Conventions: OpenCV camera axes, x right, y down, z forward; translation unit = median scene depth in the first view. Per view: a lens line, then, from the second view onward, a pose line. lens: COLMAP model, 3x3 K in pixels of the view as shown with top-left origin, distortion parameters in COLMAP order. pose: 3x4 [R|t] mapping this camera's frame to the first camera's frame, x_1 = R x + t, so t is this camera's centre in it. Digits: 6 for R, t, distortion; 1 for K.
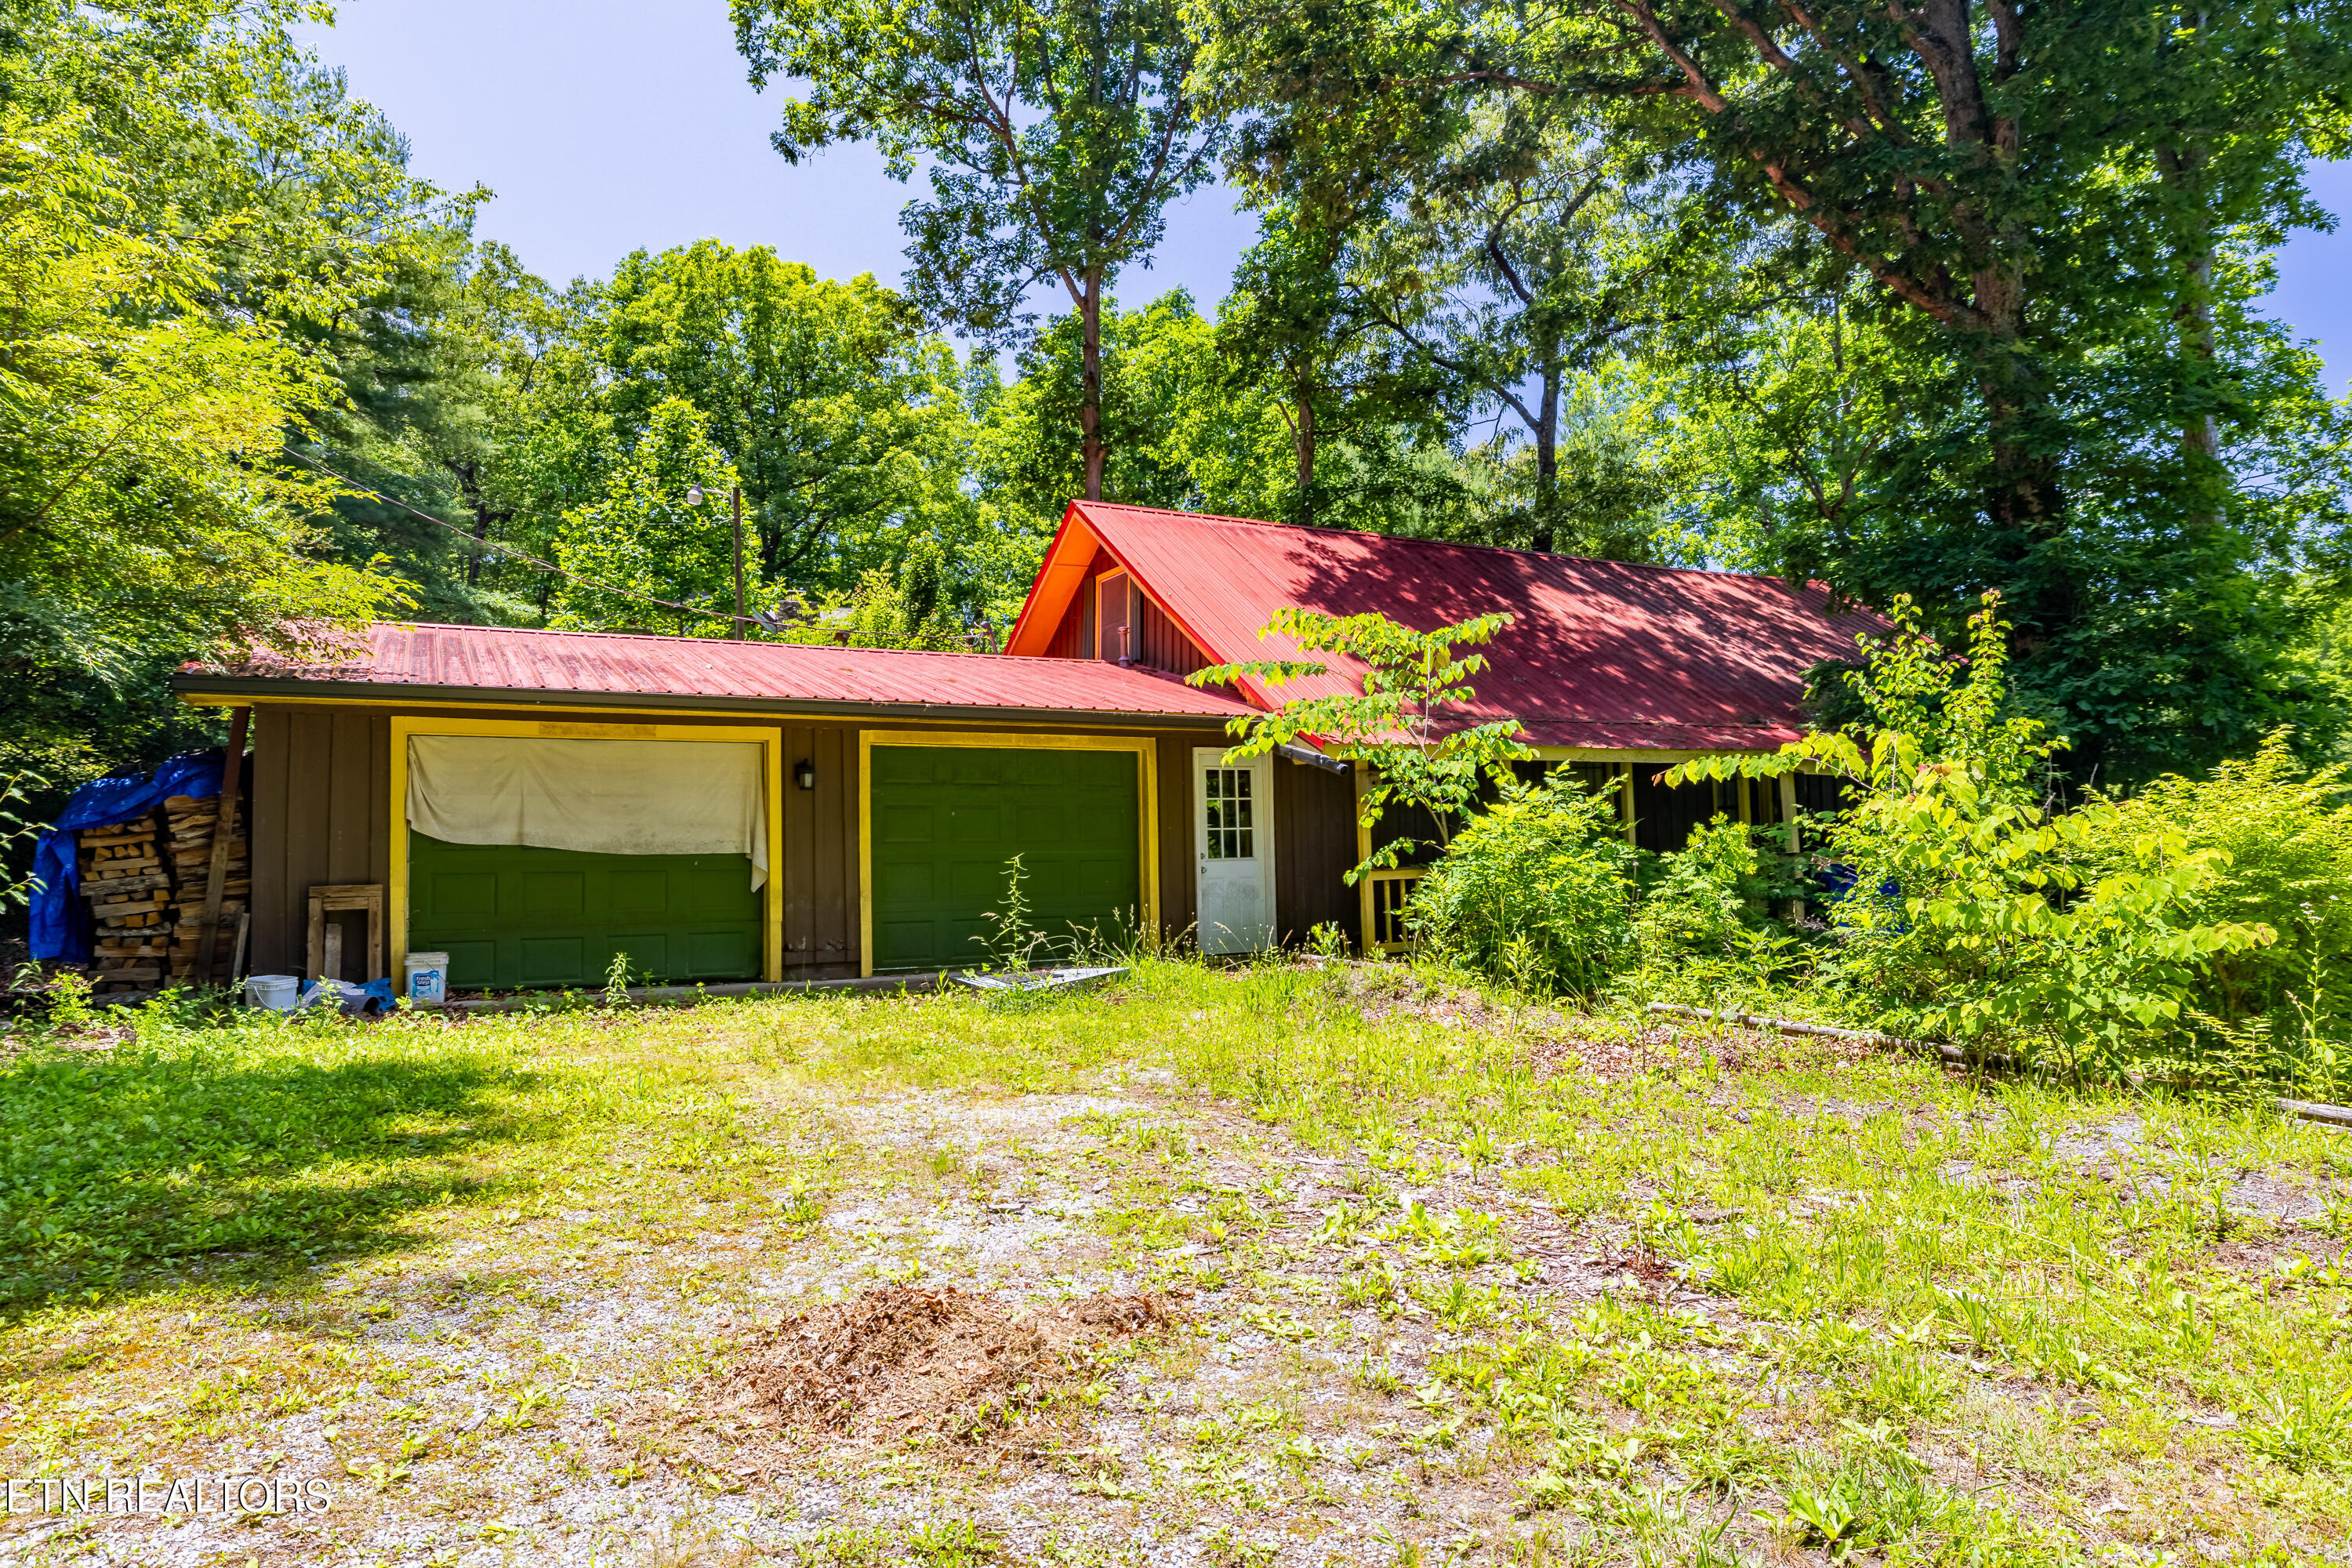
lens RADIAL K [[1433.6, 0, 1176.0], [0, 1433.6, 784.0], [0, 0, 1]] dist [-0.001695, -0.000711]
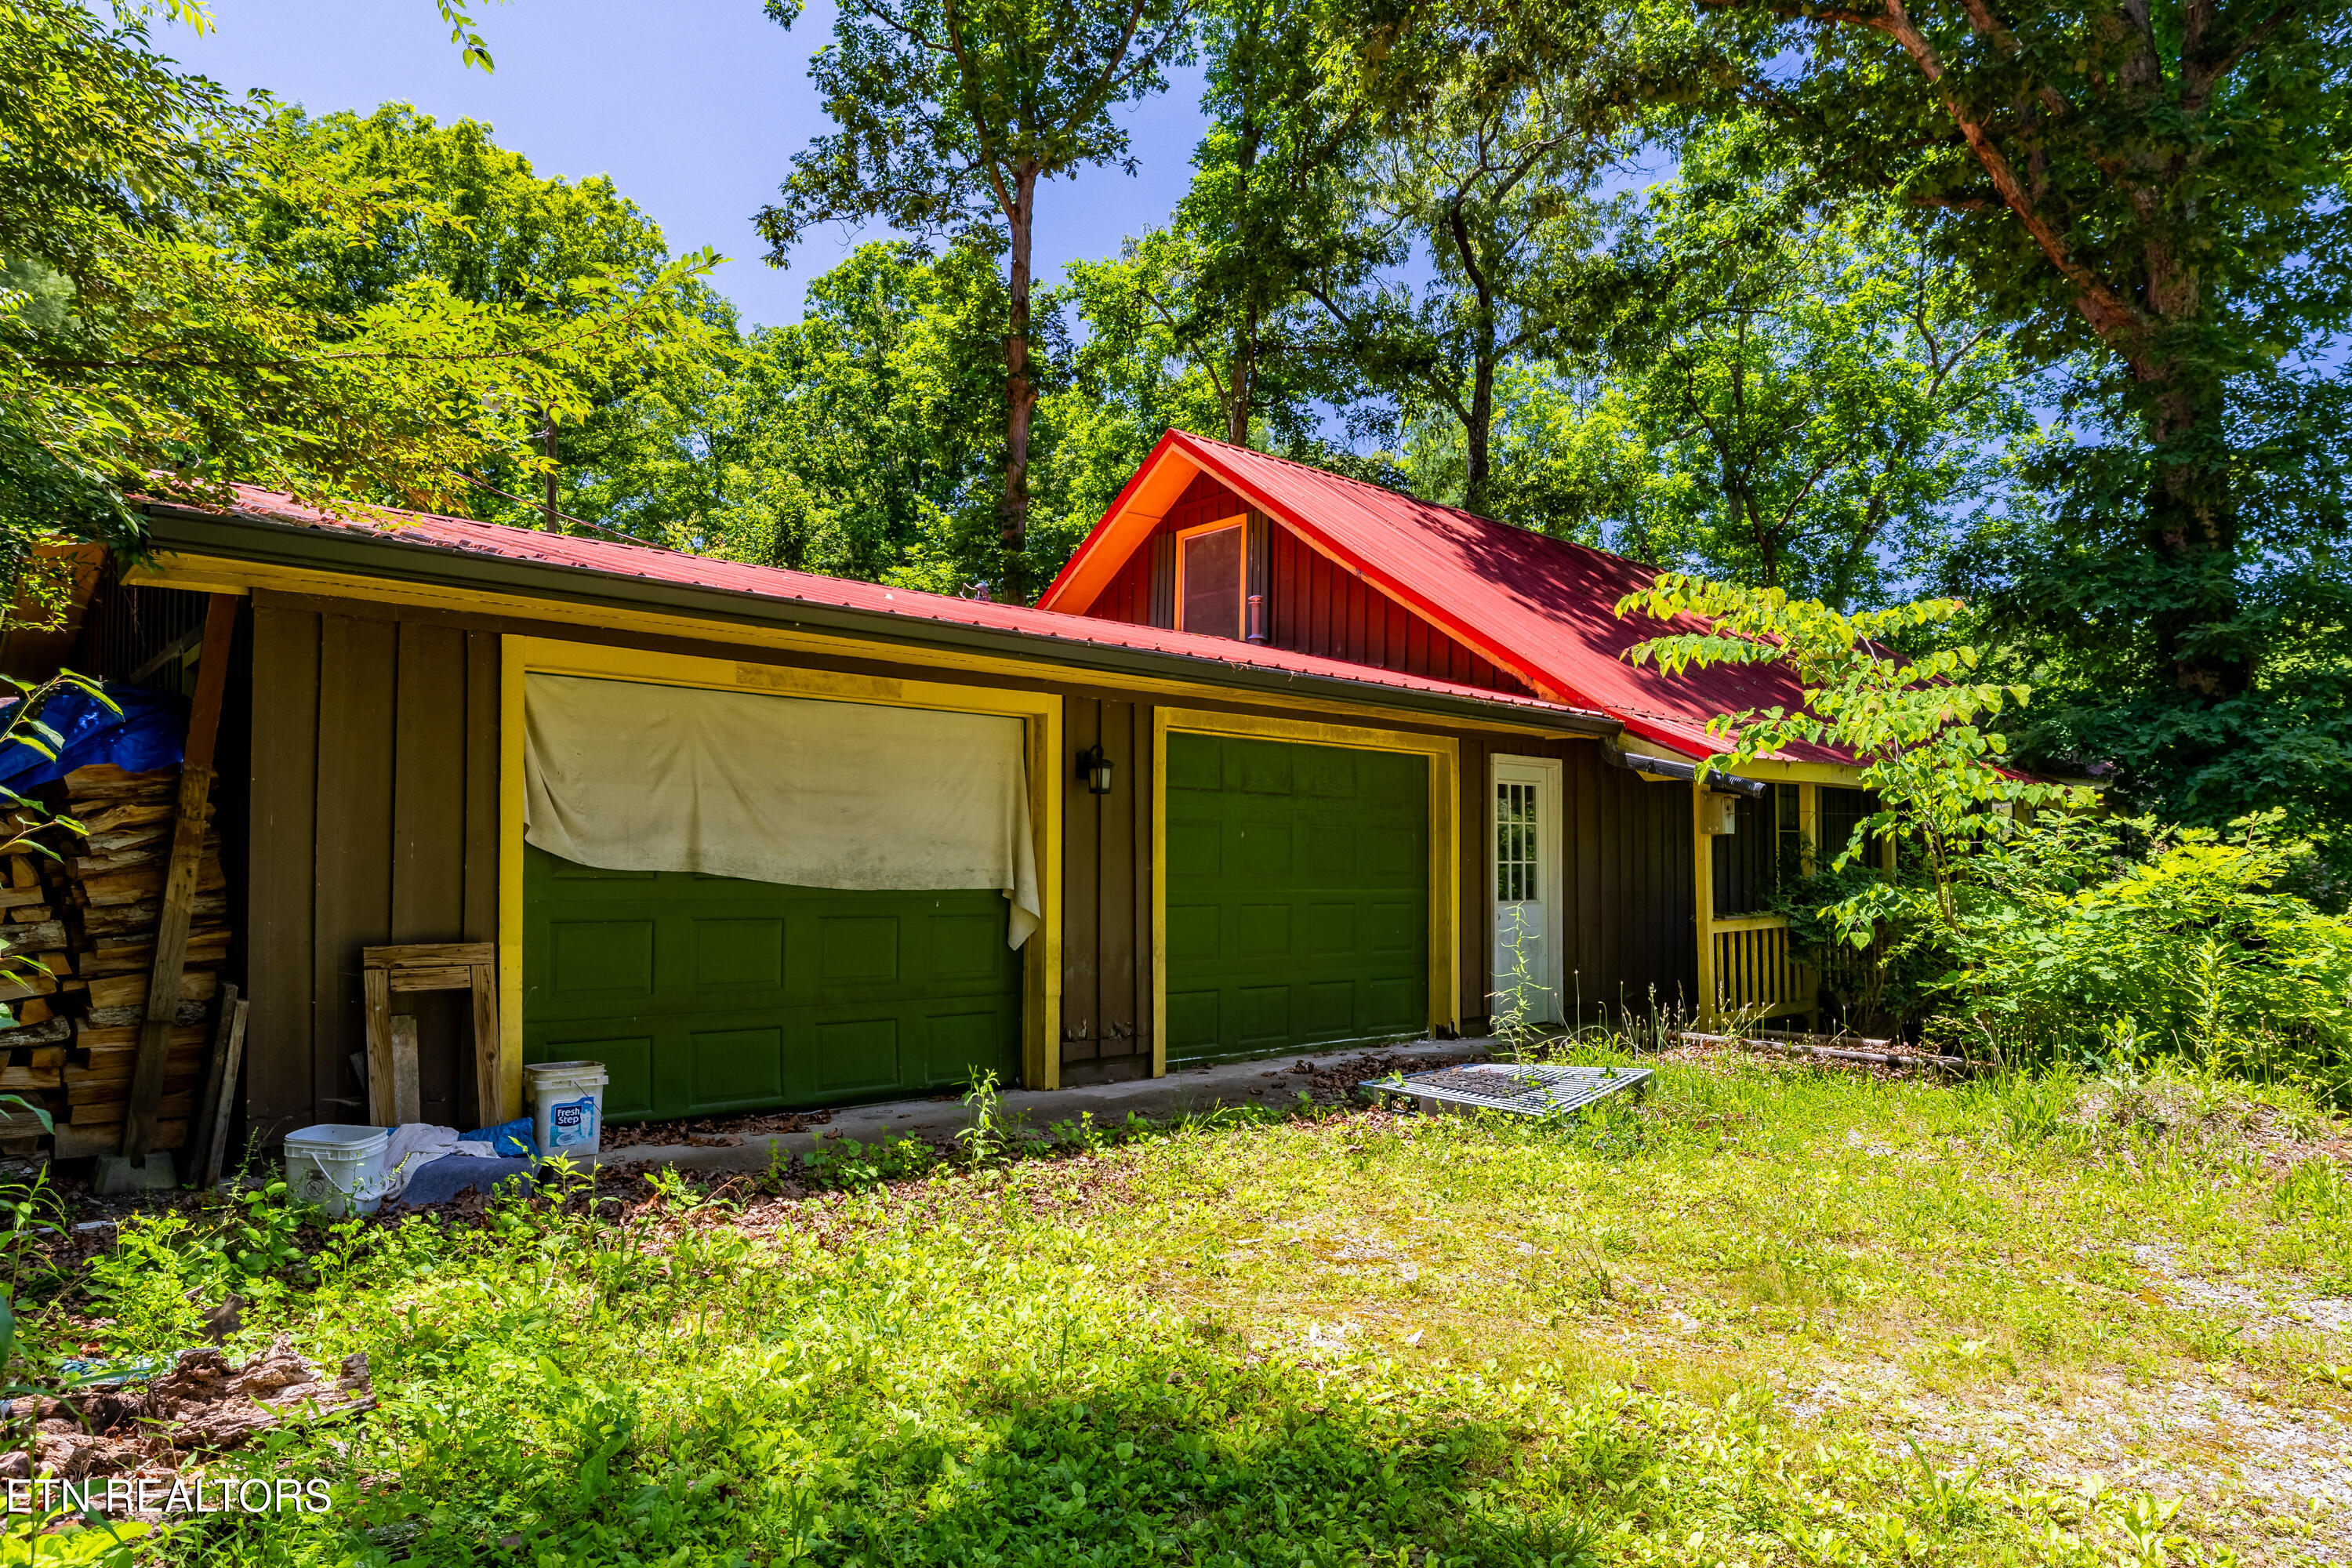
lens RADIAL K [[1443.7, 0, 1175.8], [0, 1443.7, 840.0], [0, 0, 1]] dist [-0.000659, -0.002759]
pose [[0.967132, 0.025720, 0.252970, -0.389466], [-0.032512, 0.999213, 0.022706, 0.009198], [-0.252187, -0.030184, 0.967208, 0.356670]]
